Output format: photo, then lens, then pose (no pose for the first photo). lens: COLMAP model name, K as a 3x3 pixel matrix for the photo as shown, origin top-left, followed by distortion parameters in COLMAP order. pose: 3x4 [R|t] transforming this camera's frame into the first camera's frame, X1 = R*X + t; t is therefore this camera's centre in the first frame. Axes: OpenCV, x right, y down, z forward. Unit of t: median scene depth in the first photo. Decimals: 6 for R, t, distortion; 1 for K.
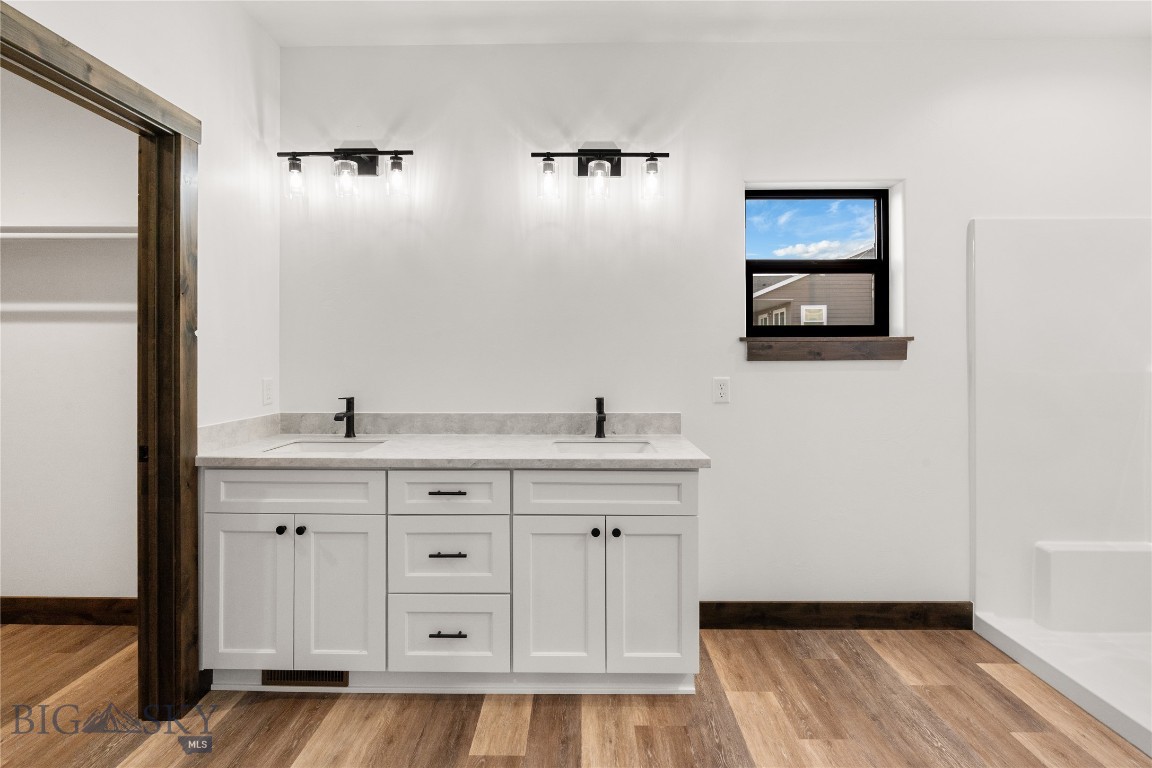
lens RADIAL K [[560.6, 0, 579.5], [0, 560.6, 351.0], [0, 0, 1]] dist [-0.007228, 0.000083]
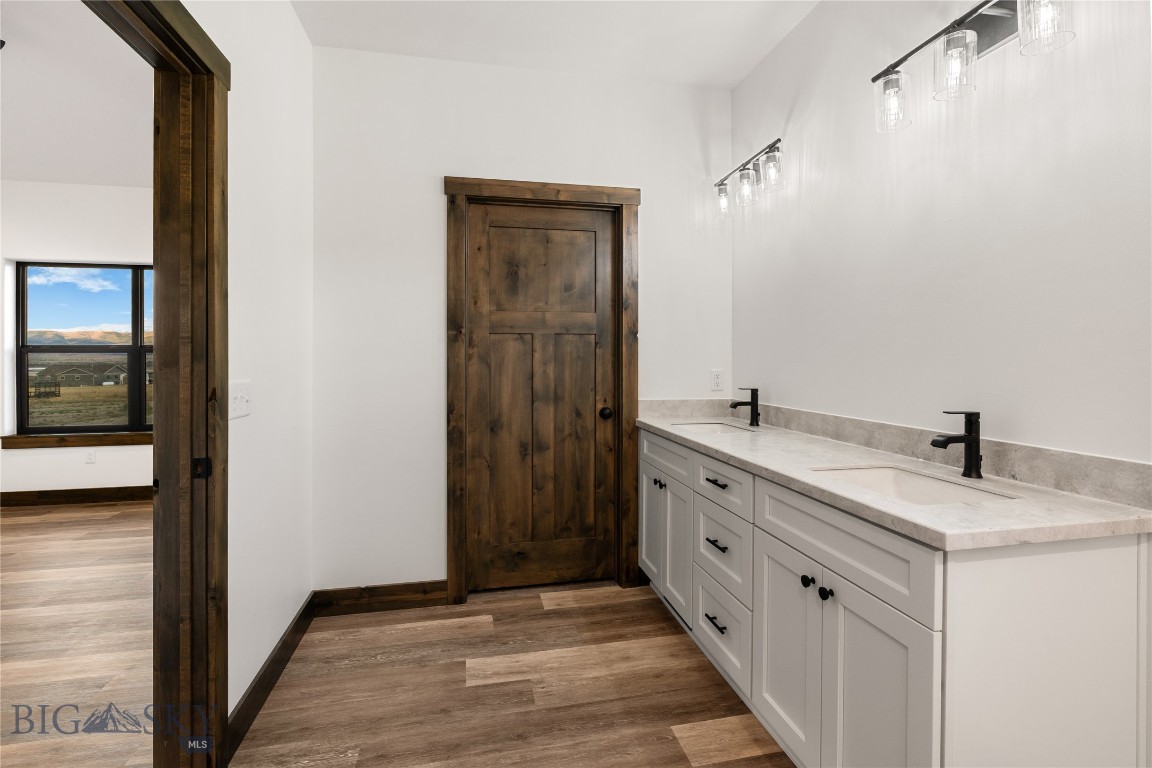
lens RADIAL K [[552.5, 0, 564.4], [0, 552.5, 362.2], [0, 0, 1]] dist [0.011998, 0.000268]
pose [[0.161586, 0.008337, -0.986823, 0.709713], [0.005016, 0.999944, 0.009269, 0.023884], [0.986846, -0.006447, 0.161535, 0.569017]]
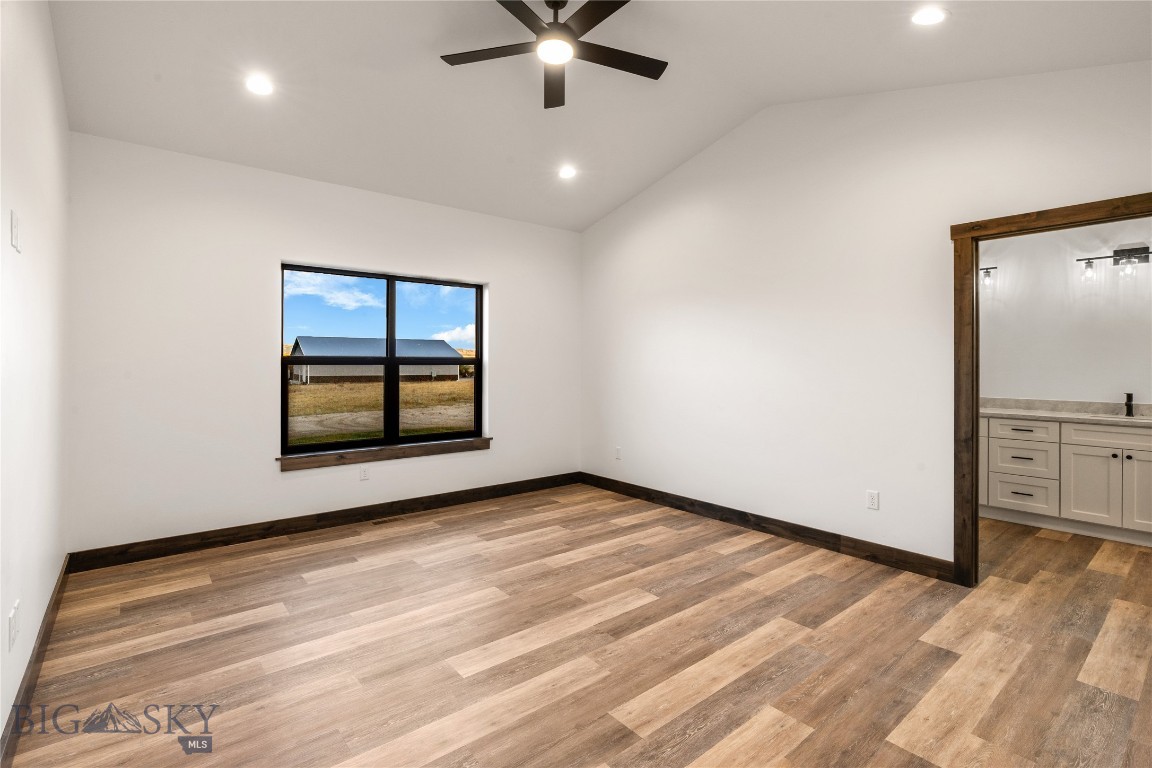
lens RADIAL K [[533.1, 0, 557.6], [0, 533.1, 362.9], [0, 0, 1]] dist [-0.013889, -0.000002]
pose [[0.622098, 0.002939, -0.782934, 0.248586], [-0.001239, 0.999995, 0.002769, -0.017758], [0.782939, -0.000752, 0.622099, -1.695102]]
